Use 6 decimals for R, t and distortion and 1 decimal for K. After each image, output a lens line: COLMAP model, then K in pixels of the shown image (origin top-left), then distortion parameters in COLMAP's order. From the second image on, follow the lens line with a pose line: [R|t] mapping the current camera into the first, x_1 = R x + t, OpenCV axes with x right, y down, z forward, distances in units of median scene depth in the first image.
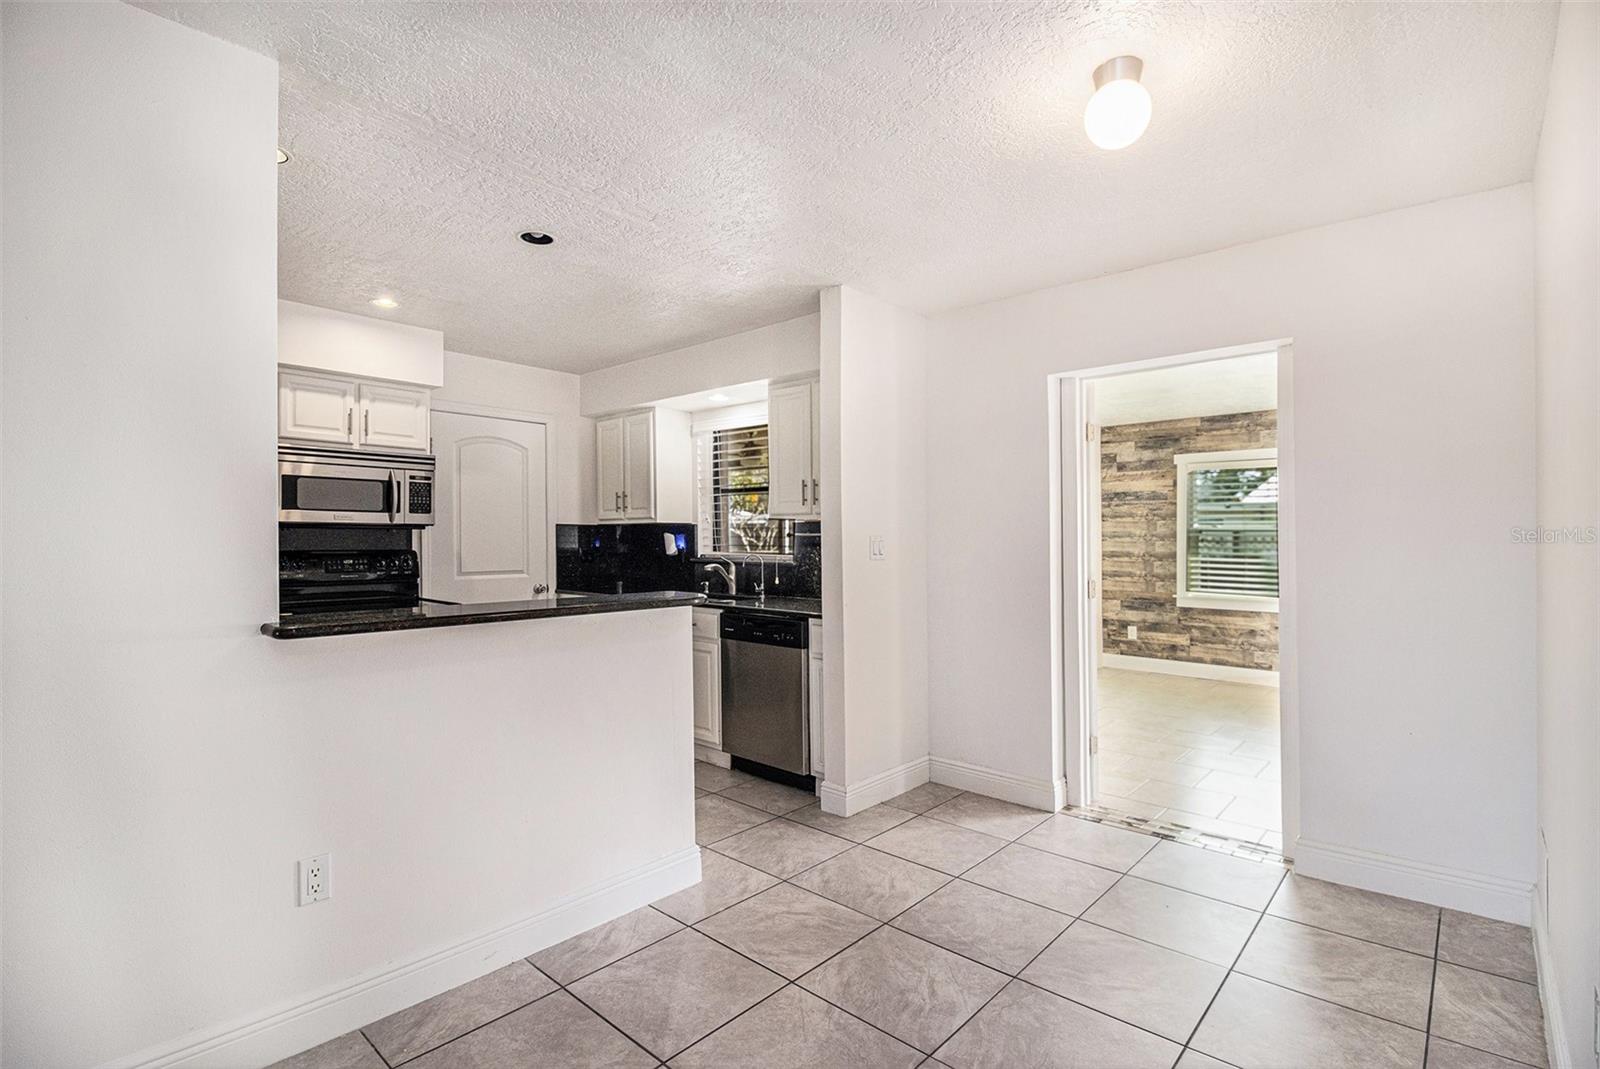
lens RADIAL K [[758.9, 0, 800.4], [0, 758.9, 590.5], [0, 0, 1]] dist [-0.000175, -0.016456]
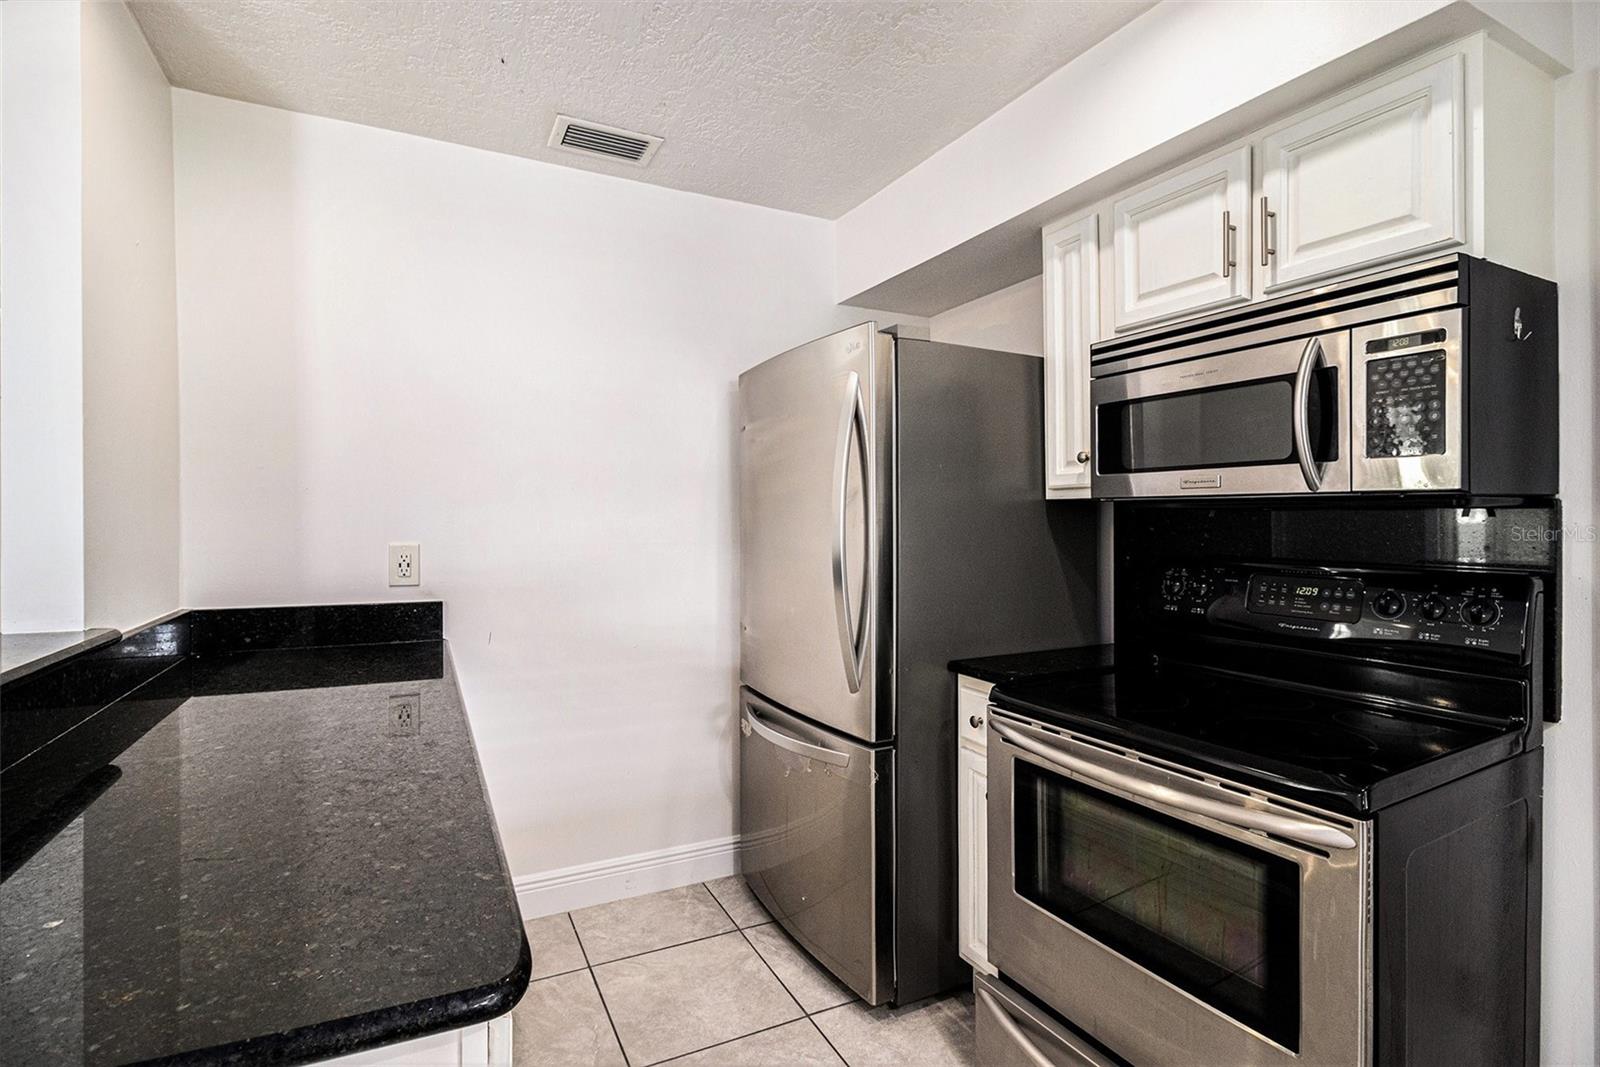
lens RADIAL K [[750.1, 0, 800.0], [0, 750.1, 533.5], [0, 0, 1]] dist [-0.000524, -0.015745]
pose [[-0.364467, 0.011820, -0.931141, -0.116238], [-0.070104, 0.996734, 0.040093, -0.059258], [0.928574, 0.079889, -0.362448, 0.805497]]
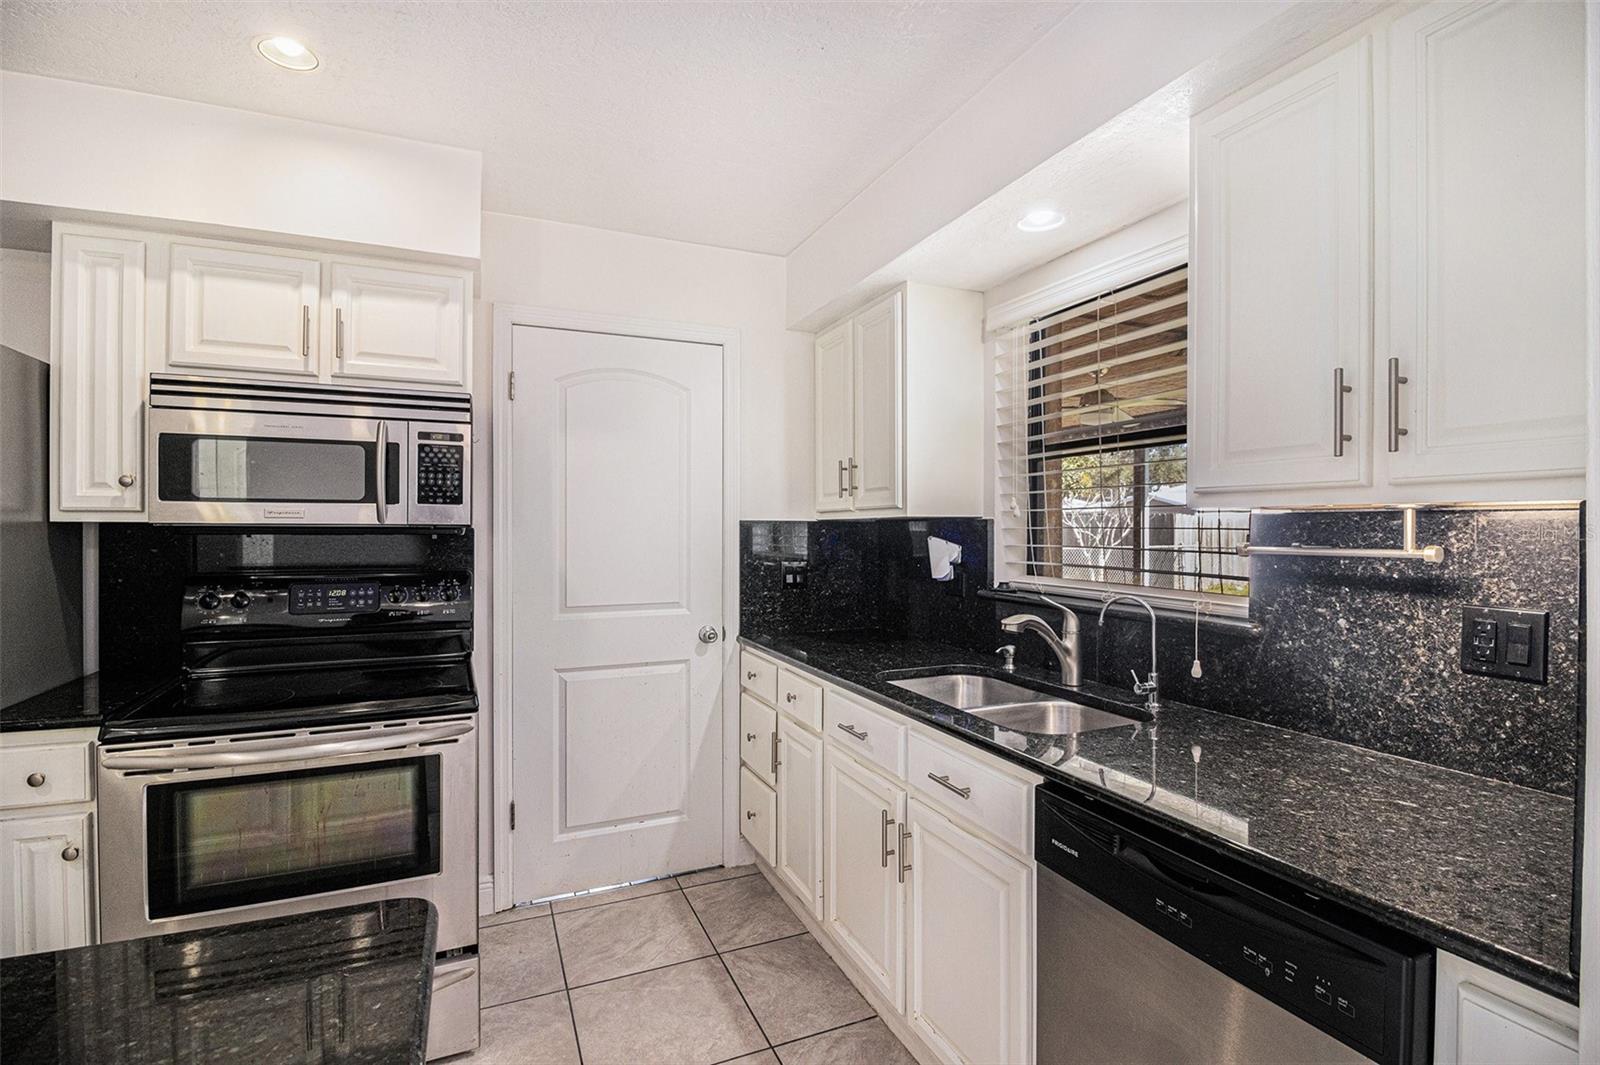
lens RADIAL K [[749.3, 0, 799.6], [0, 749.3, 538.8], [0, 0, 1]] dist [0.001837, -0.021451]
pose [[0.910902, 0.004337, -0.412600, -0.057492], [-0.026754, 0.998461, -0.048570, -0.054257], [0.411754, 0.055281, 0.909617, 0.578084]]
